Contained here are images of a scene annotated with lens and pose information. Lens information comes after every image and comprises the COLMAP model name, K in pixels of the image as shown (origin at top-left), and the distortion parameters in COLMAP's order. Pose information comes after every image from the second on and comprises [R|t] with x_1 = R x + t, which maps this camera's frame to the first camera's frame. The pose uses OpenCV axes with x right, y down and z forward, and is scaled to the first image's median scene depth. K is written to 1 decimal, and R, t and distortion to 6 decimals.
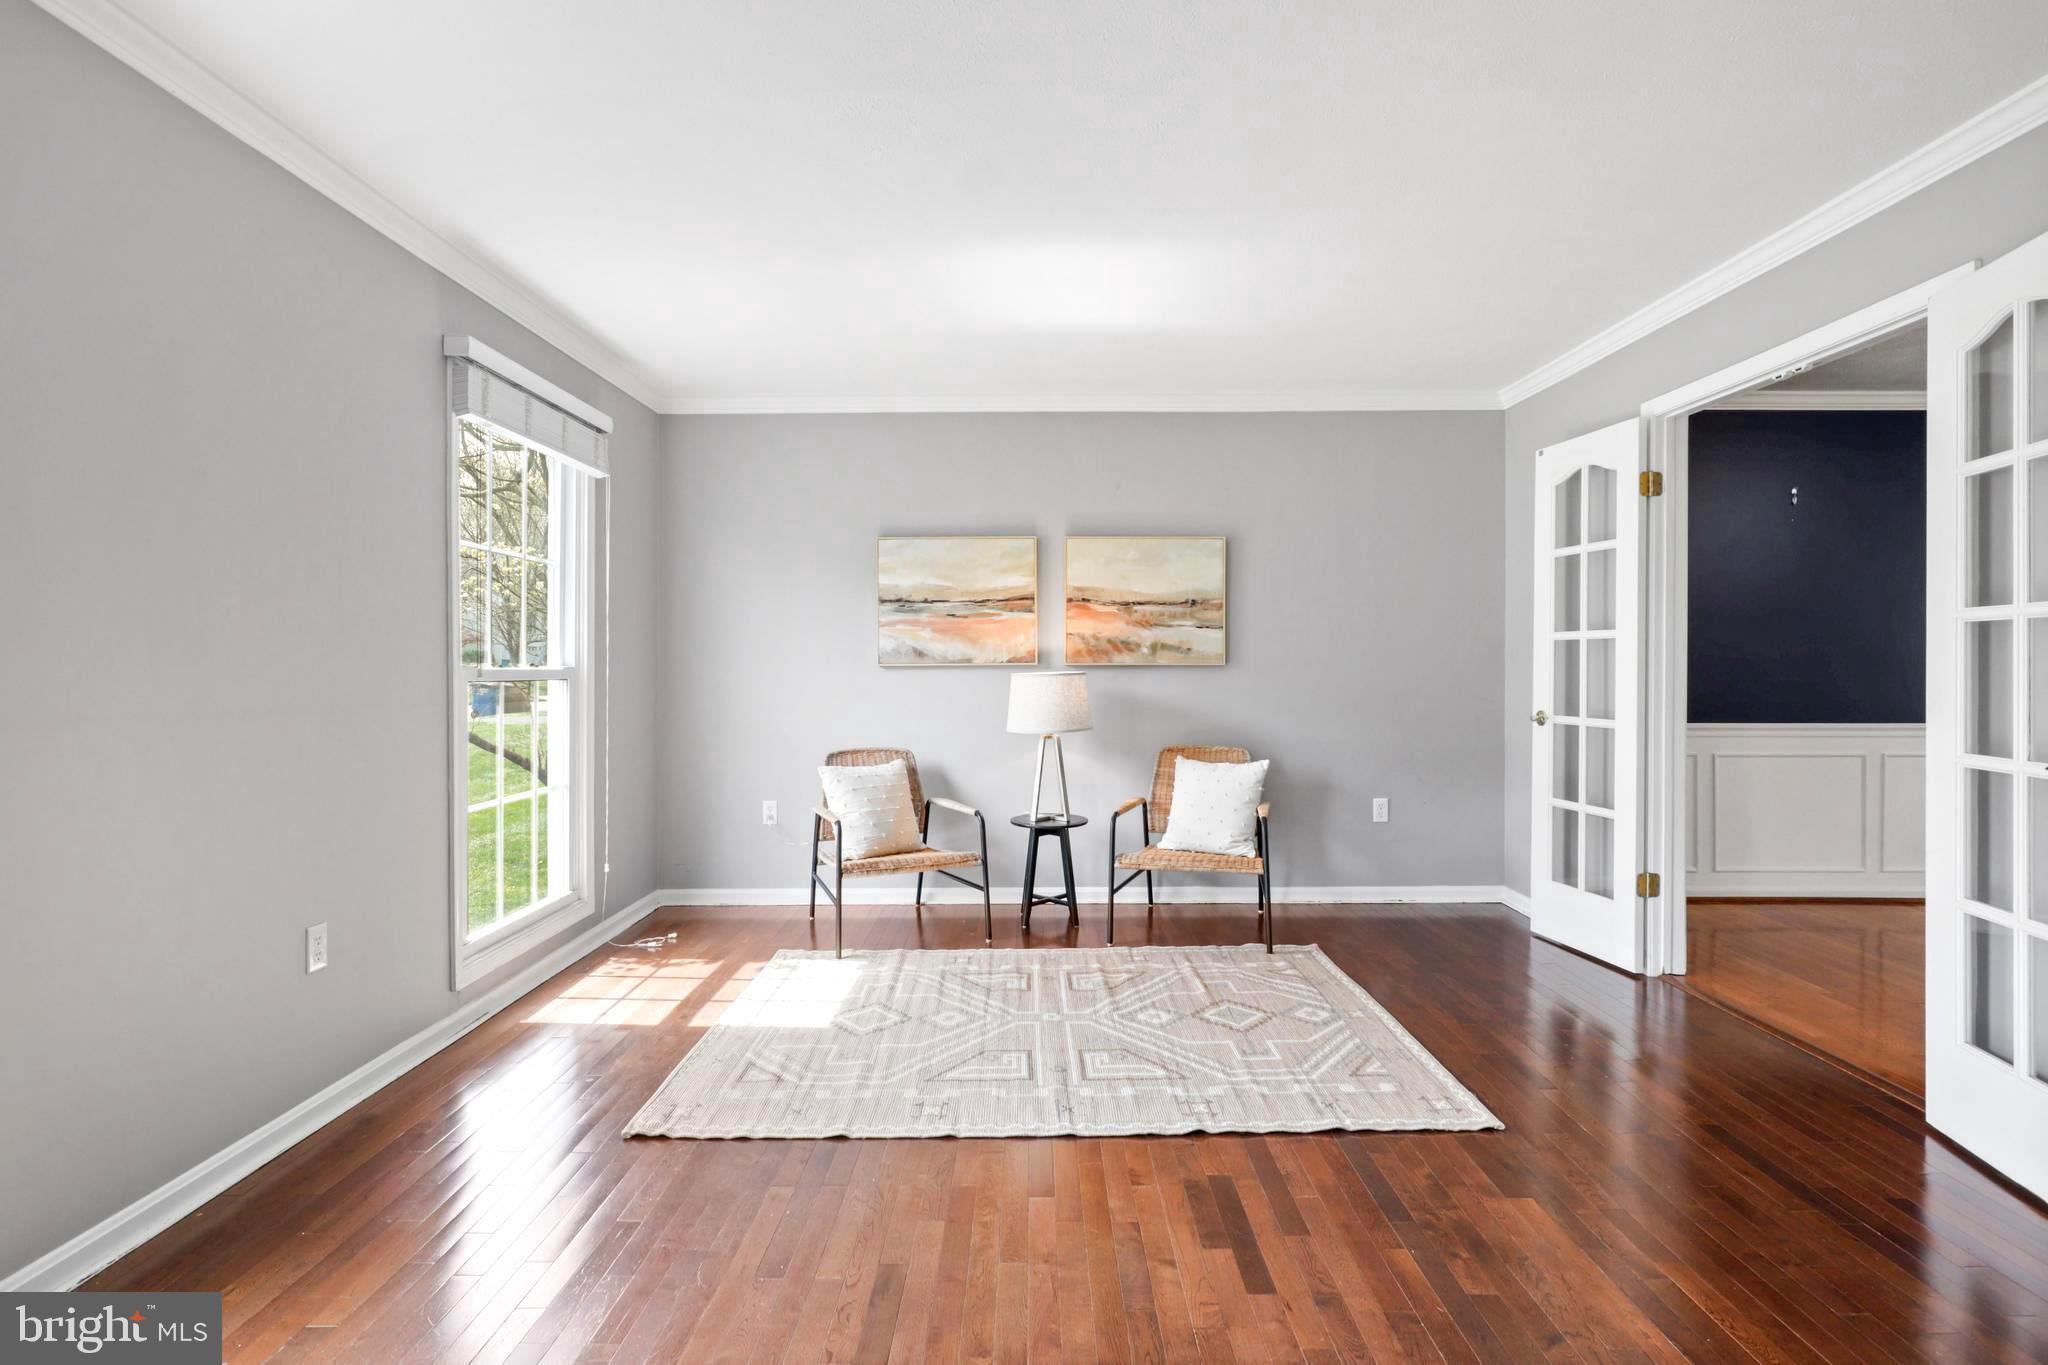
lens RADIAL K [[1024.1, 0, 1021.2], [0, 1024.1, 678.3], [0, 0, 1]] dist [-0.017653, 0.012435]
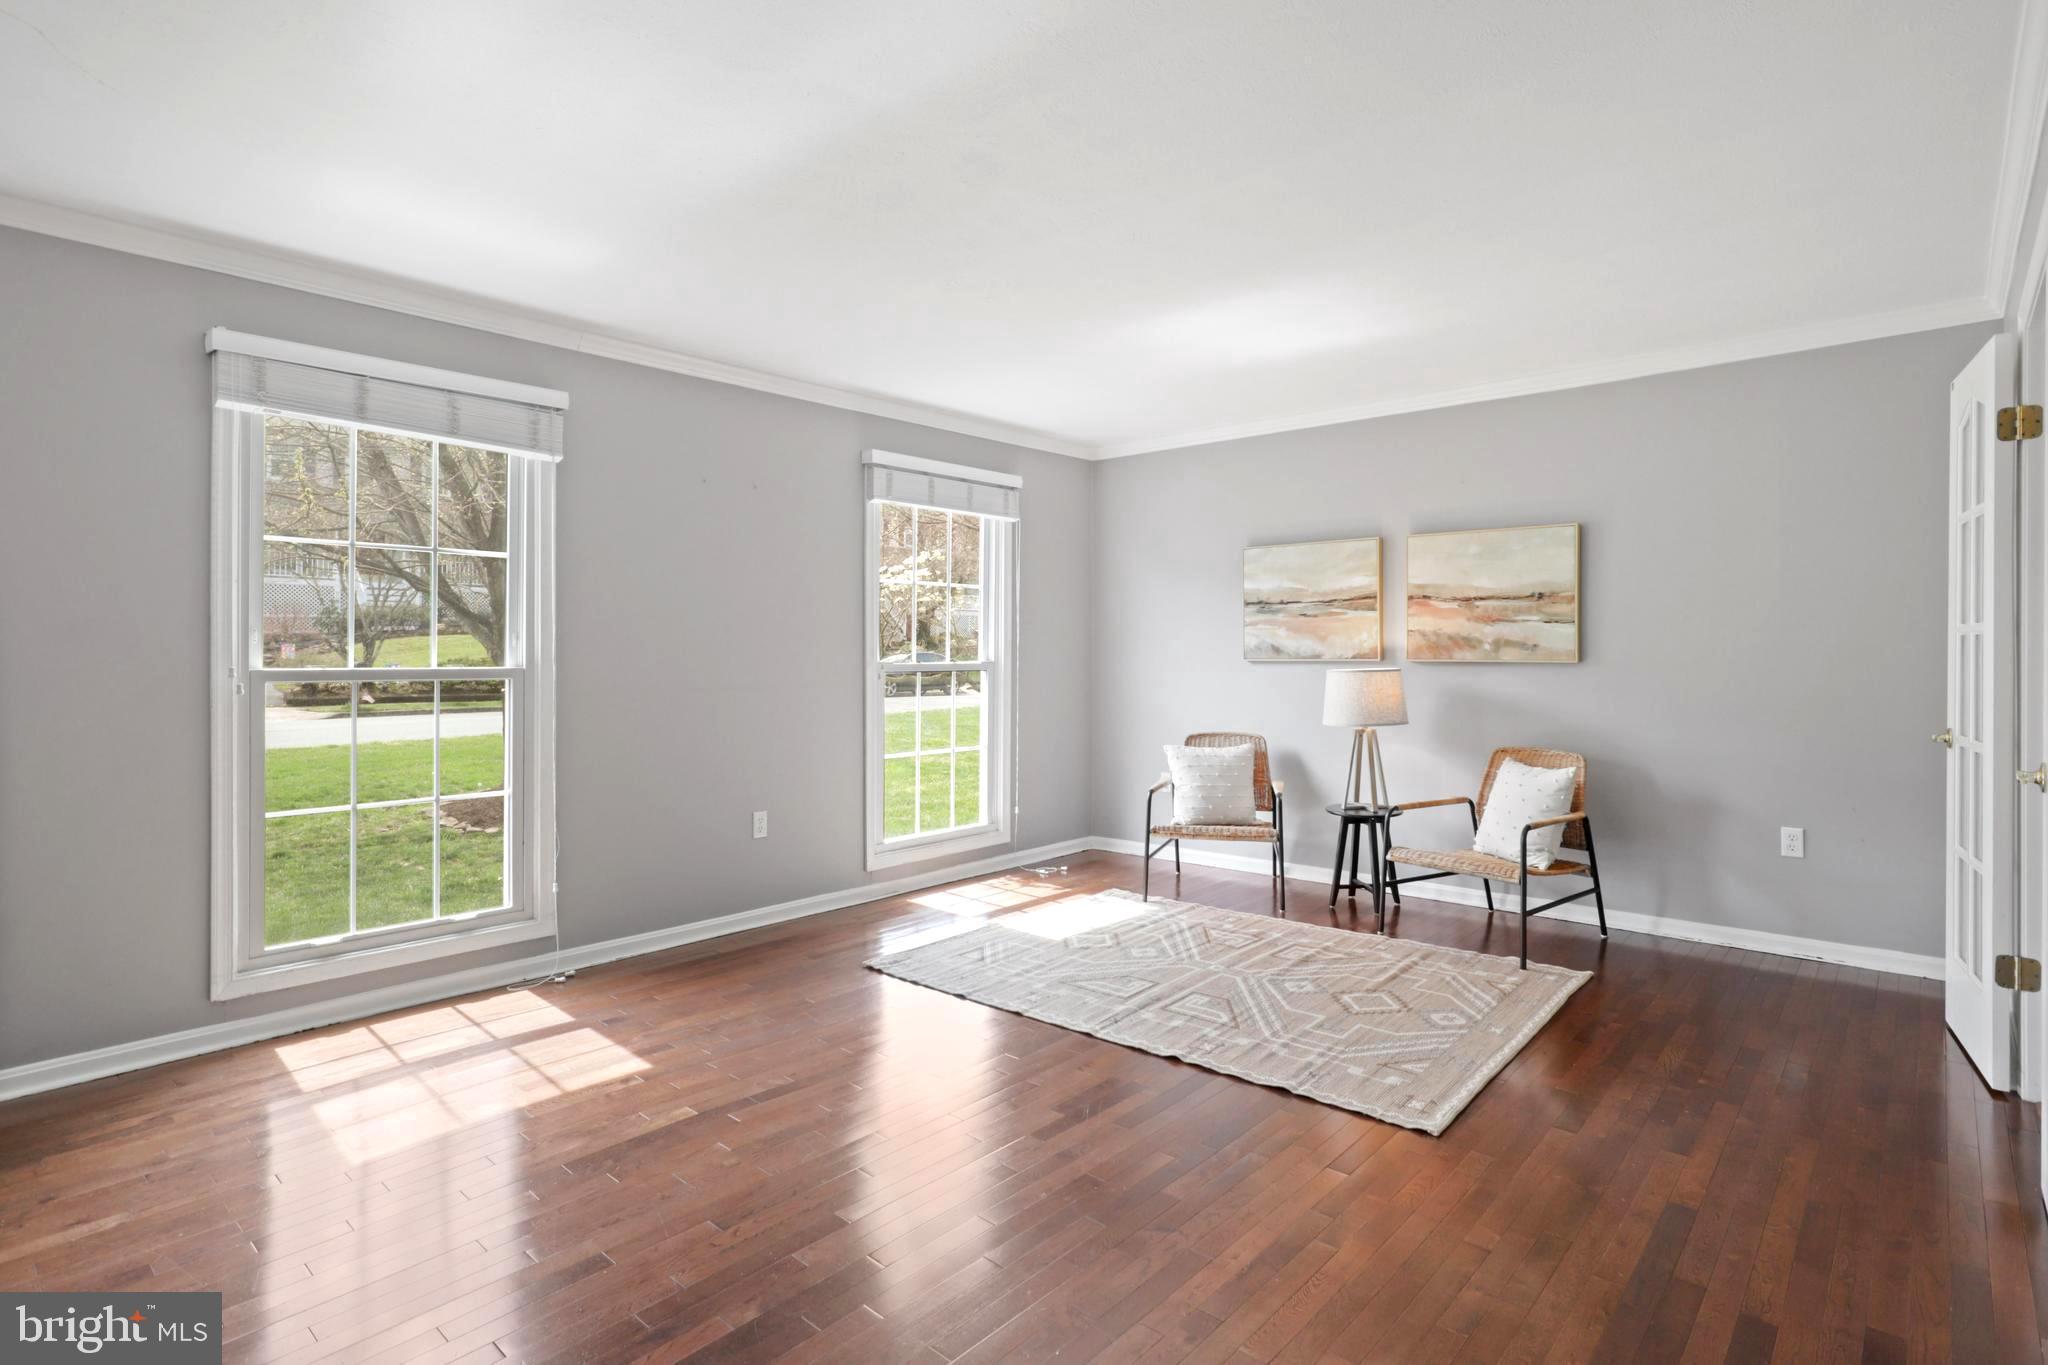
lens RADIAL K [[1024.1, 0, 1034.4], [0, 1024.1, 645.5], [0, 0, 1]] dist [-0.017653, 0.012435]
pose [[0.757332, -0.002646, -0.653024, 0.536939], [-0.008911, 0.999857, -0.014385, -0.013468], [0.652969, 0.016714, 0.757200, -0.015524]]
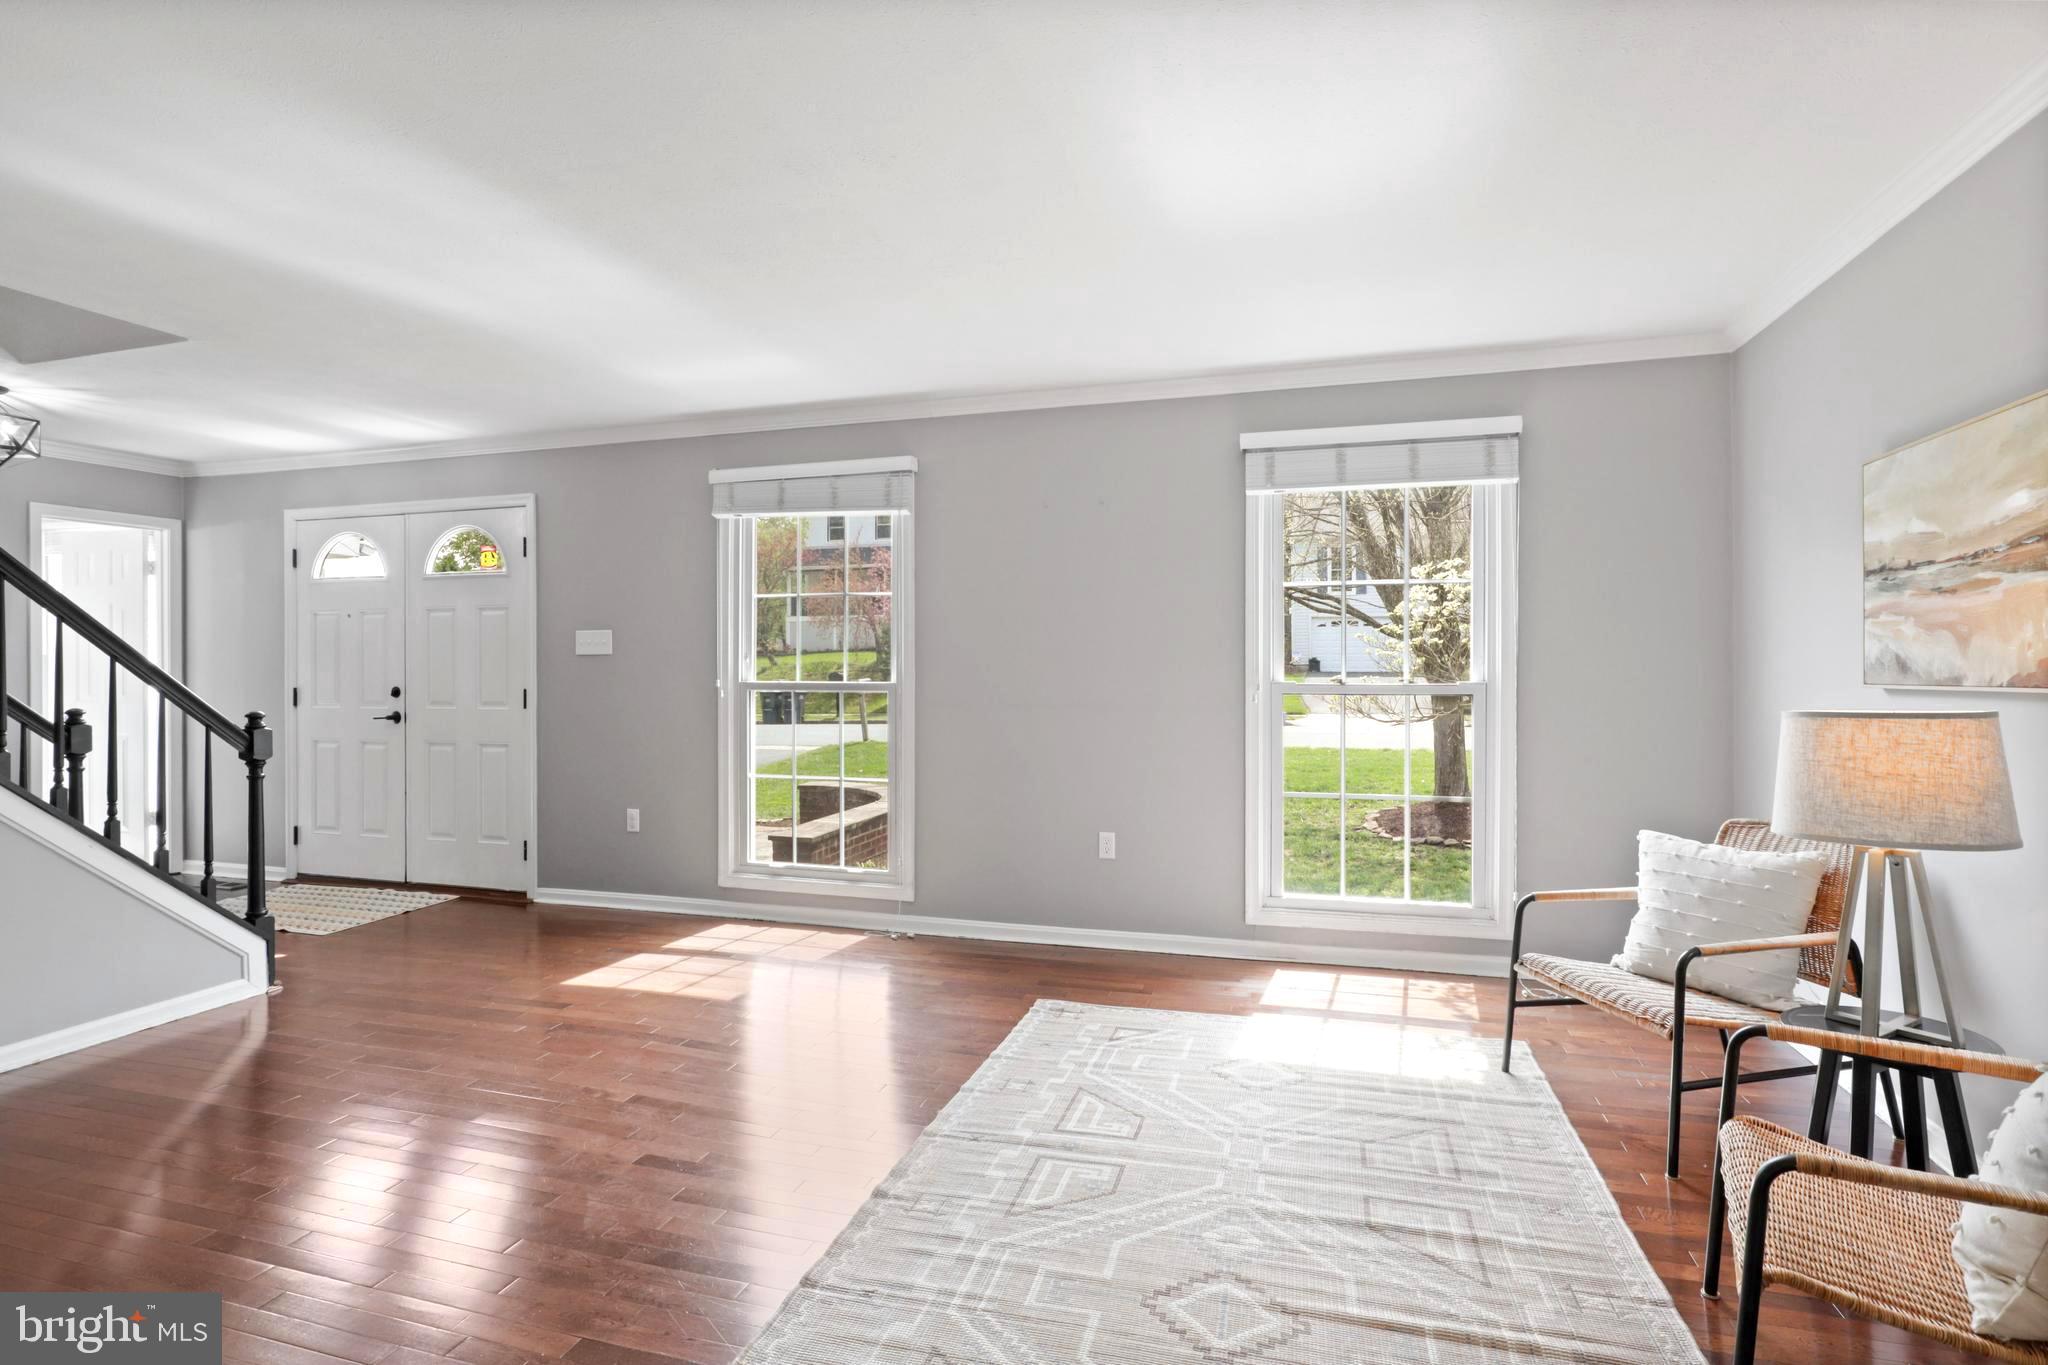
lens RADIAL K [[1024.1, 0, 1032.6], [0, 1024.1, 676.5], [0, 0, 1]] dist [-0.017653, 0.012435]
pose [[-0.271607, 0.010699, -0.962349, 0.666083], [-0.008611, 0.999871, 0.013546, -0.027909], [0.962370, 0.011966, -0.271480, 0.893830]]
